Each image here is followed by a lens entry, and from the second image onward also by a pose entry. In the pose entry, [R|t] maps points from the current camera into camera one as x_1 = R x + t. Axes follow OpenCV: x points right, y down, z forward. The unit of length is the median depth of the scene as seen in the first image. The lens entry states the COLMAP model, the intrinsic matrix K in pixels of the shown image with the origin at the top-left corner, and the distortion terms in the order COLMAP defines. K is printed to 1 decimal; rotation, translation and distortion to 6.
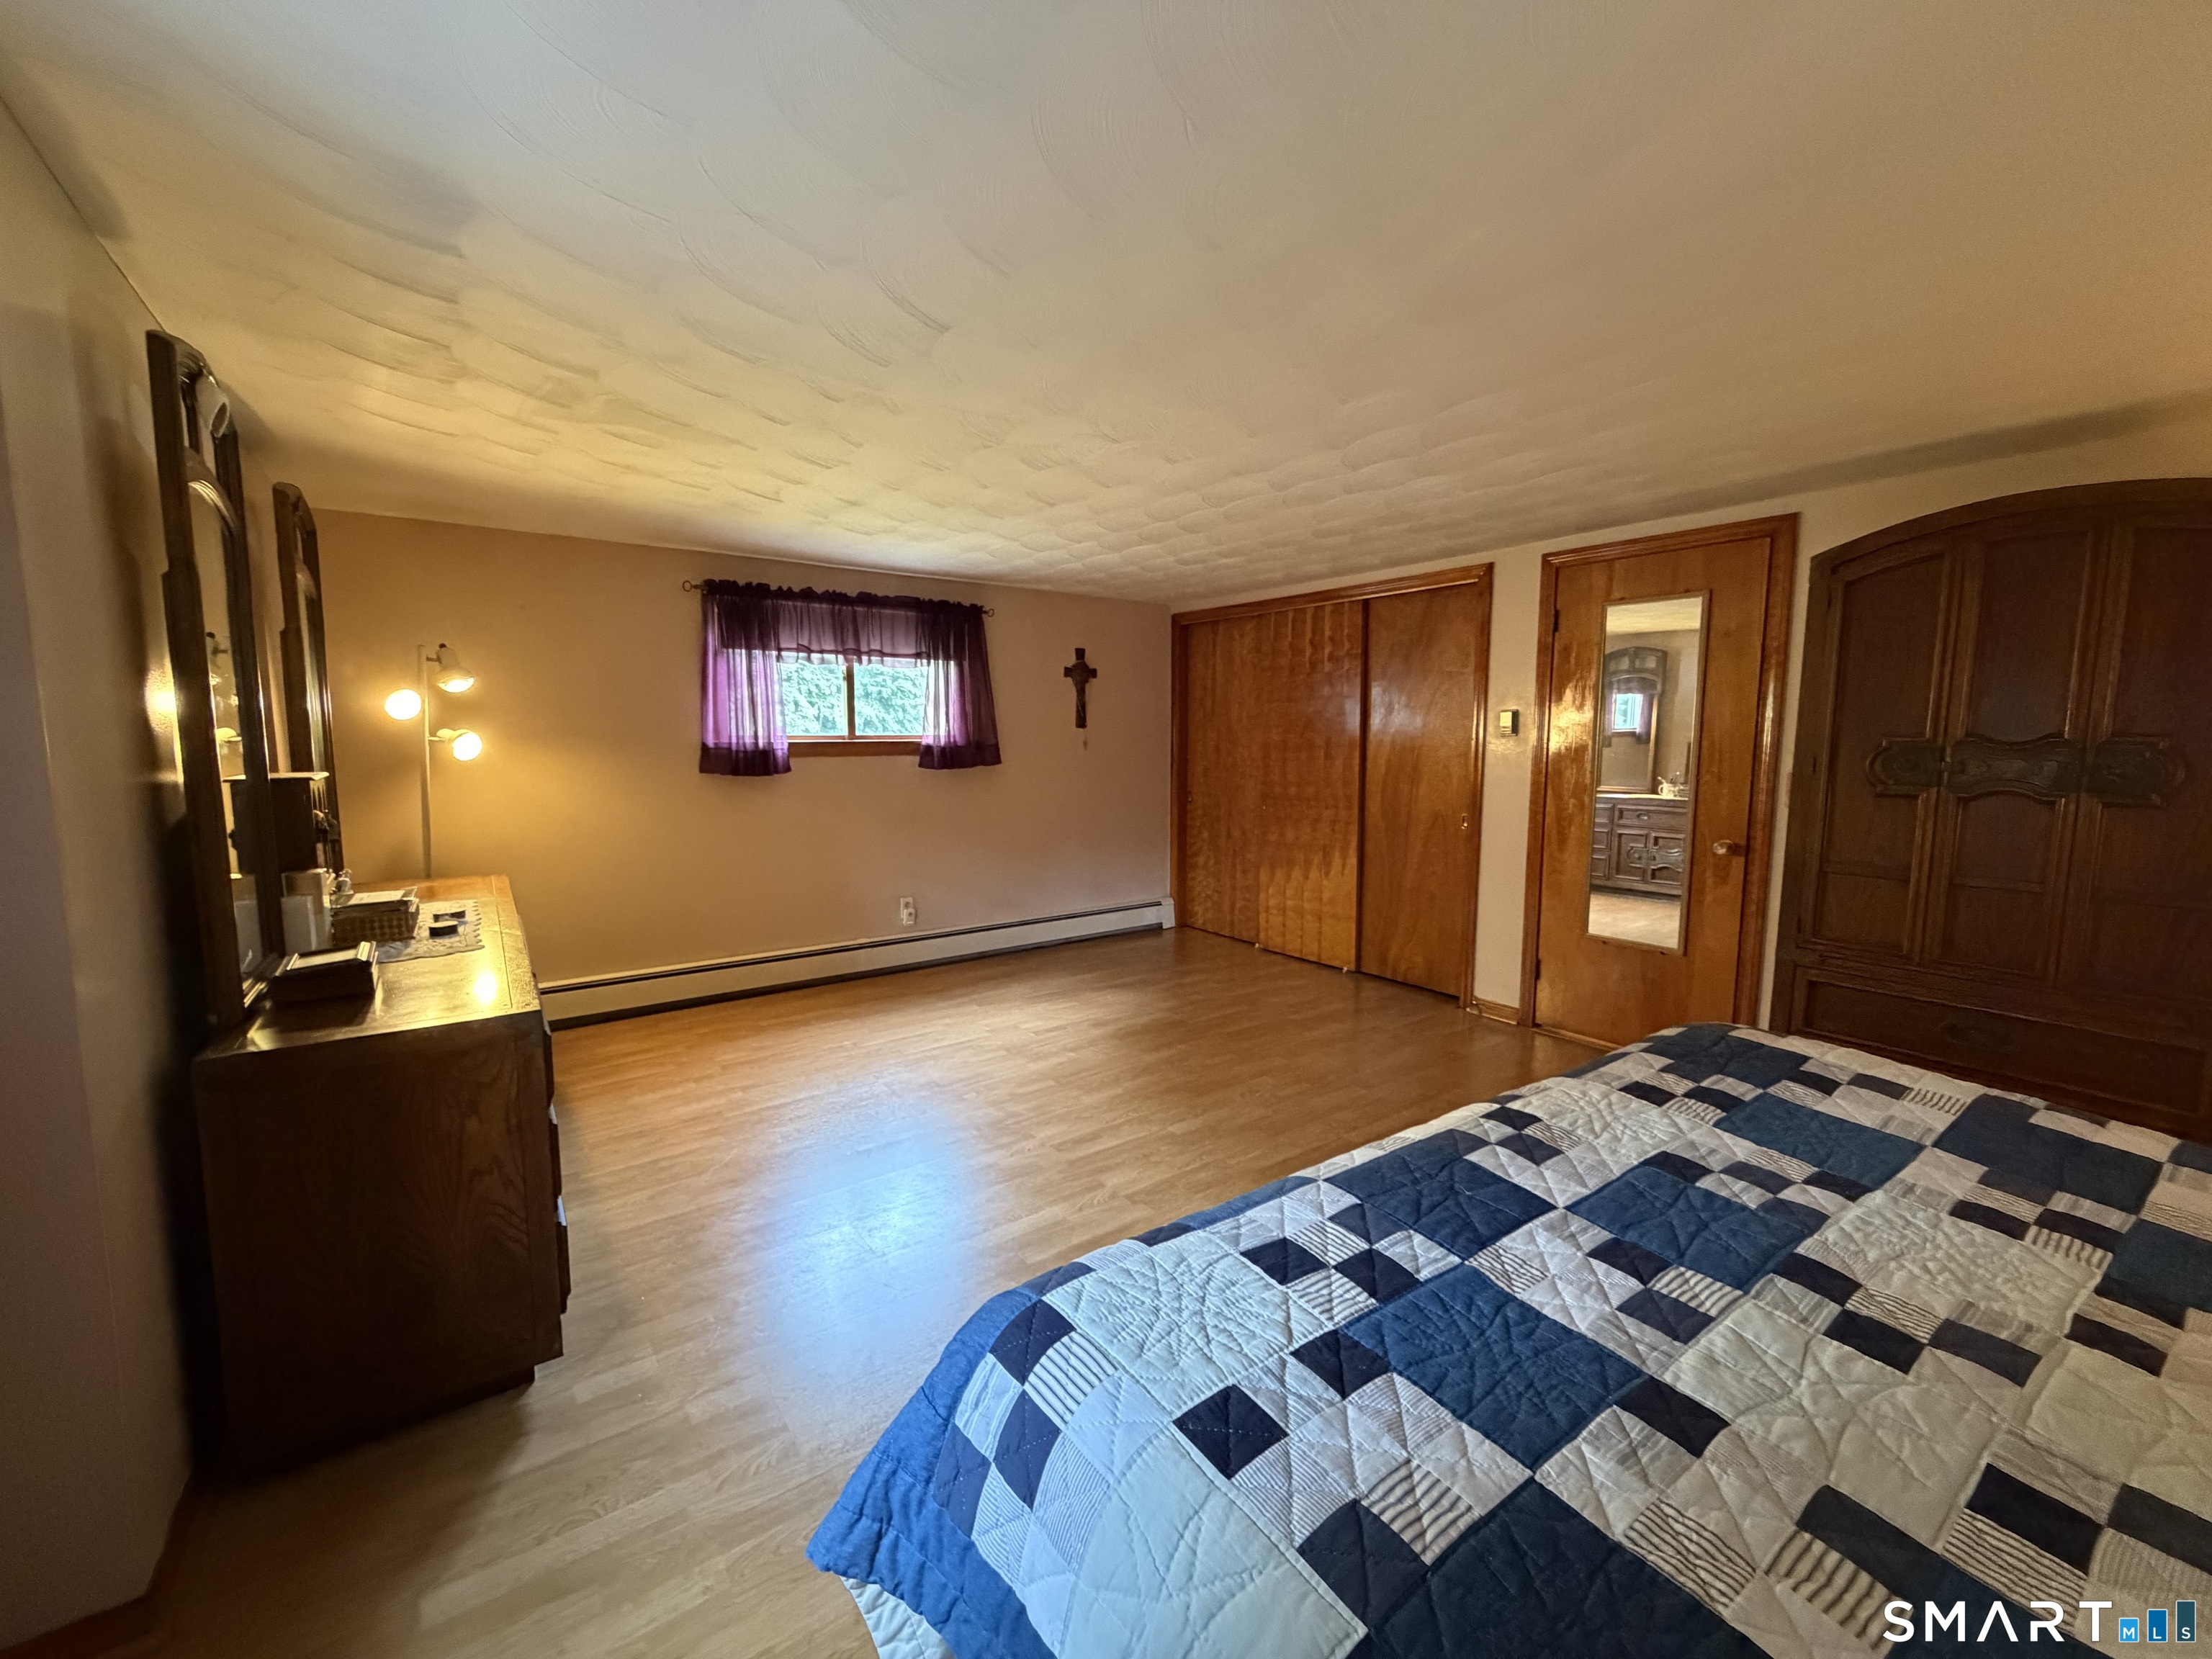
lens RADIAL K [[884.6, 0, 1106.0], [0, 884.6, 829.5], [0, 0, 1]] dist [0.001160, 0.000004]
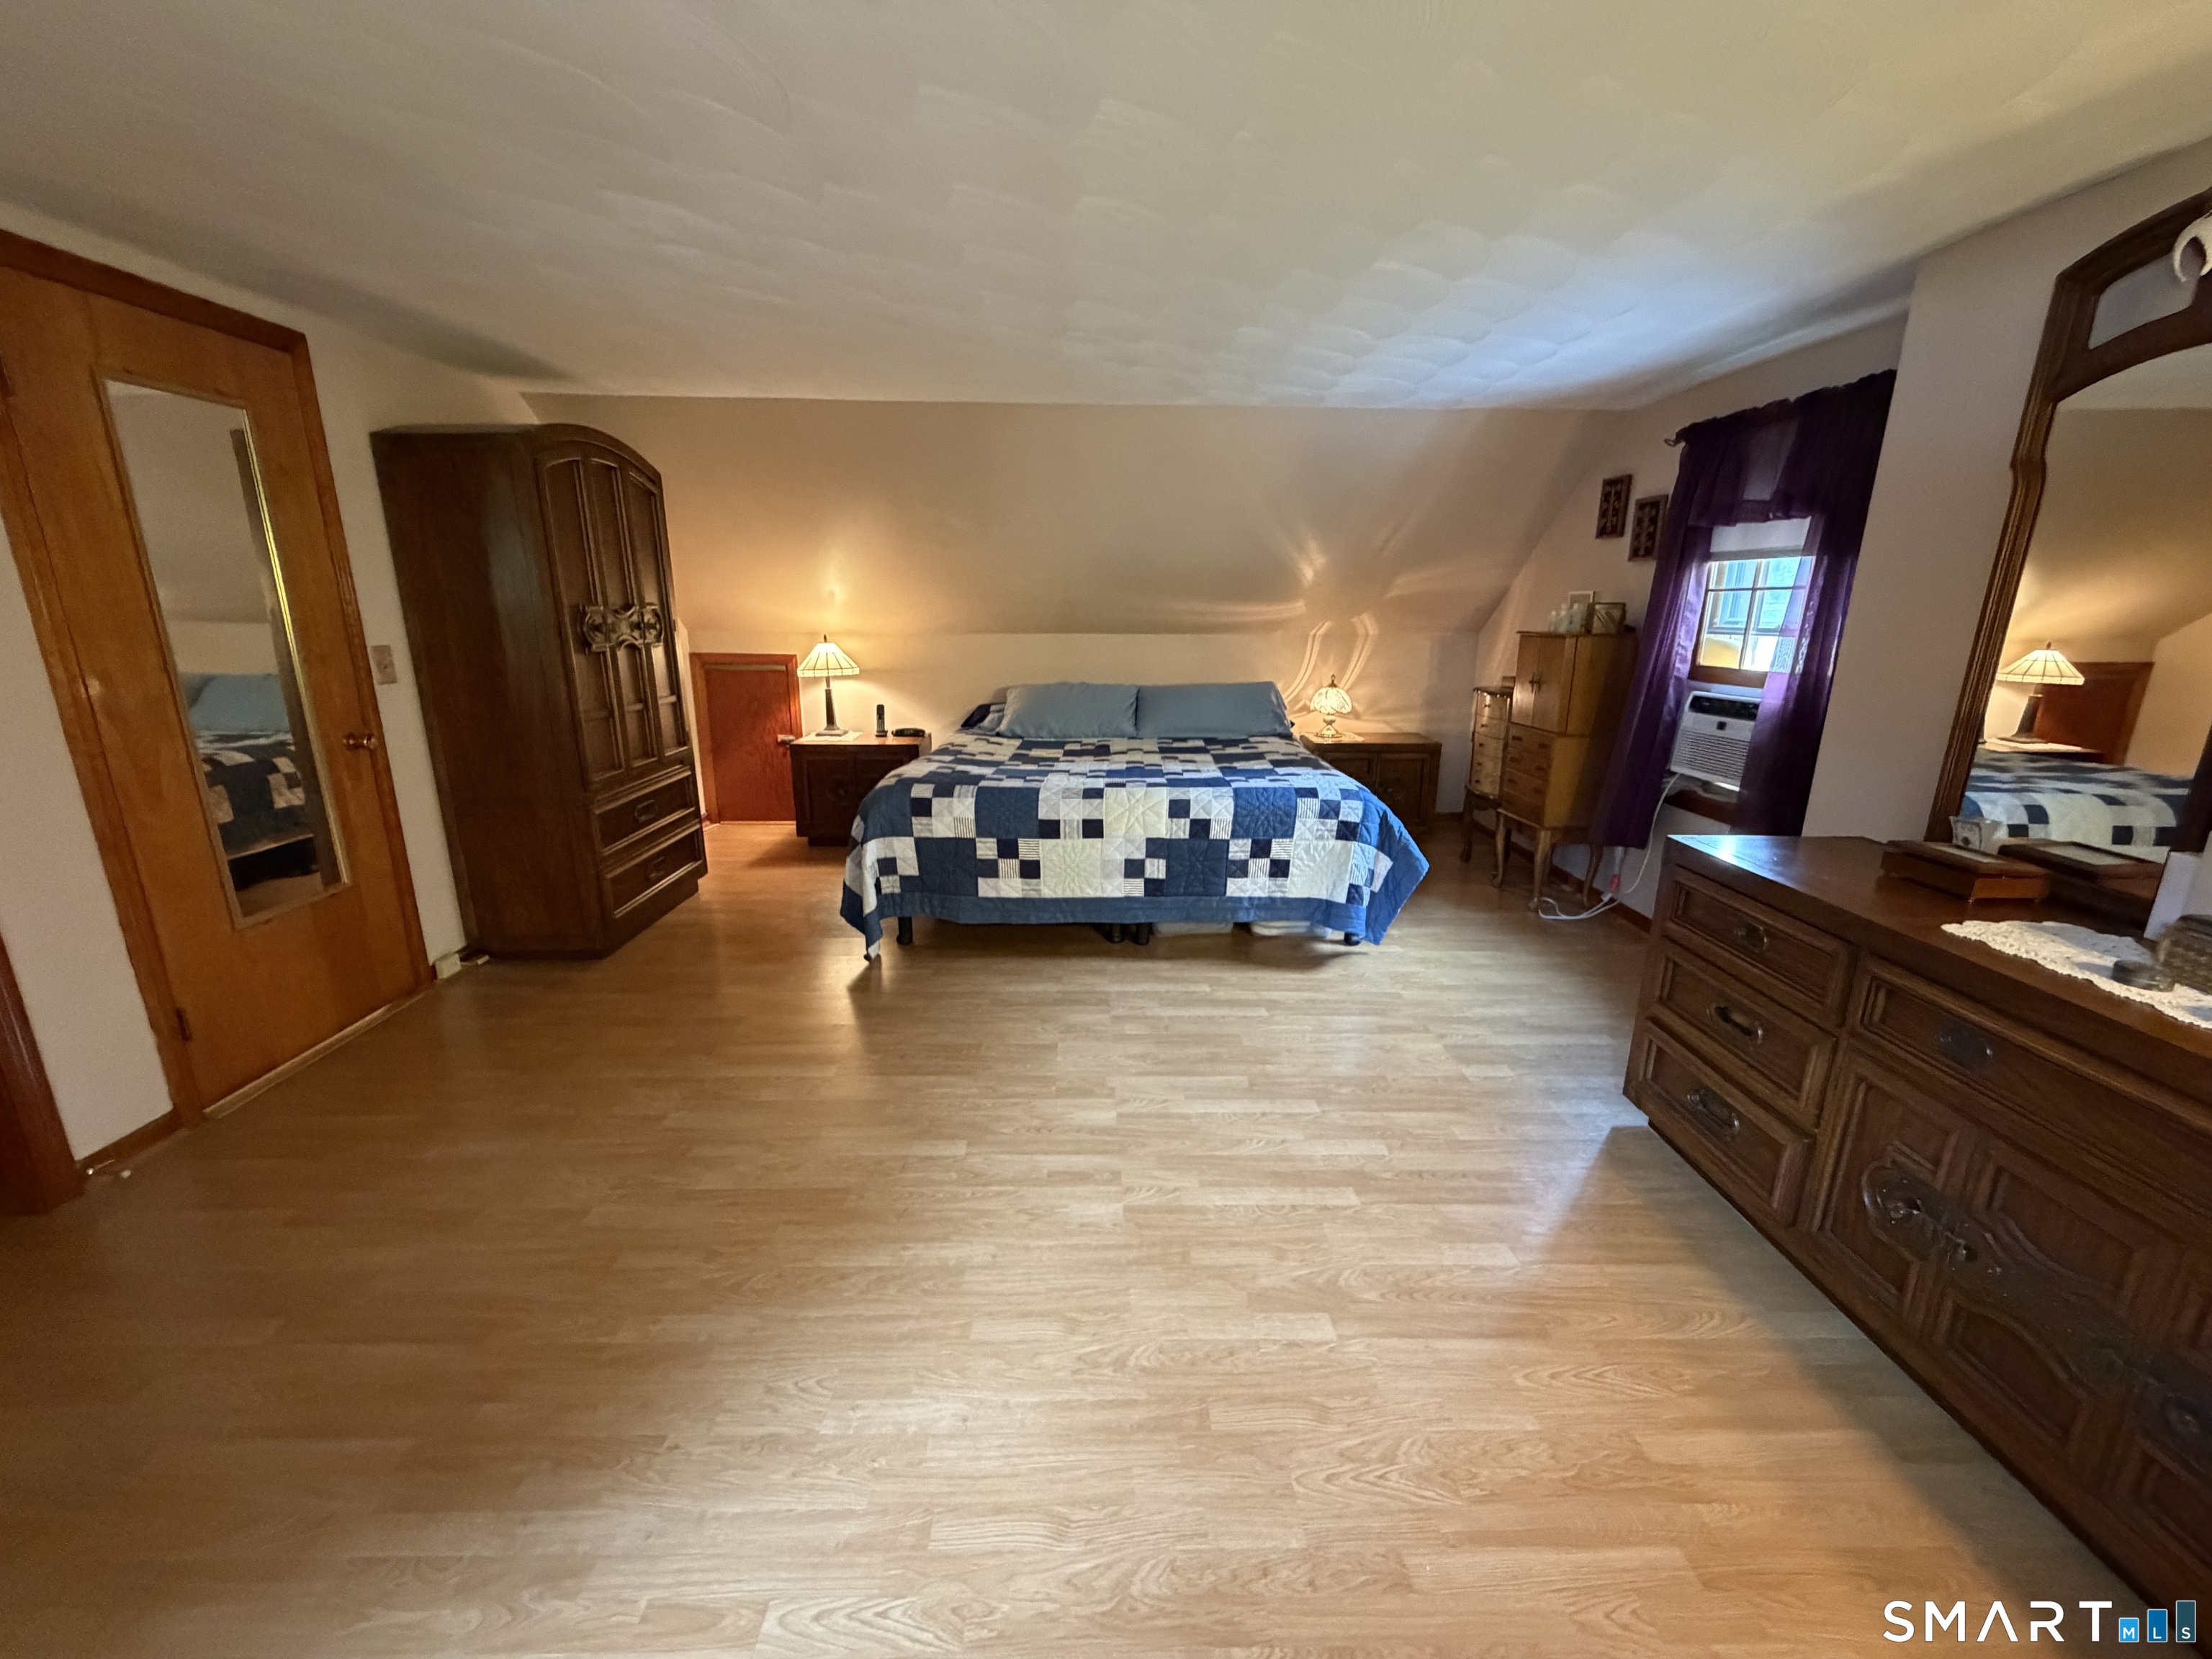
lens RADIAL K [[884.6, 0, 1106.0], [0, 884.6, 829.5], [0, 0, 1]] dist [0.001160, 0.000004]
pose [[-0.815343, -0.150826, 0.558987, -0.332732], [0.052112, 0.942437, 0.330299, -0.132456], [-0.576628, 0.298437, -0.760549, 1.164545]]
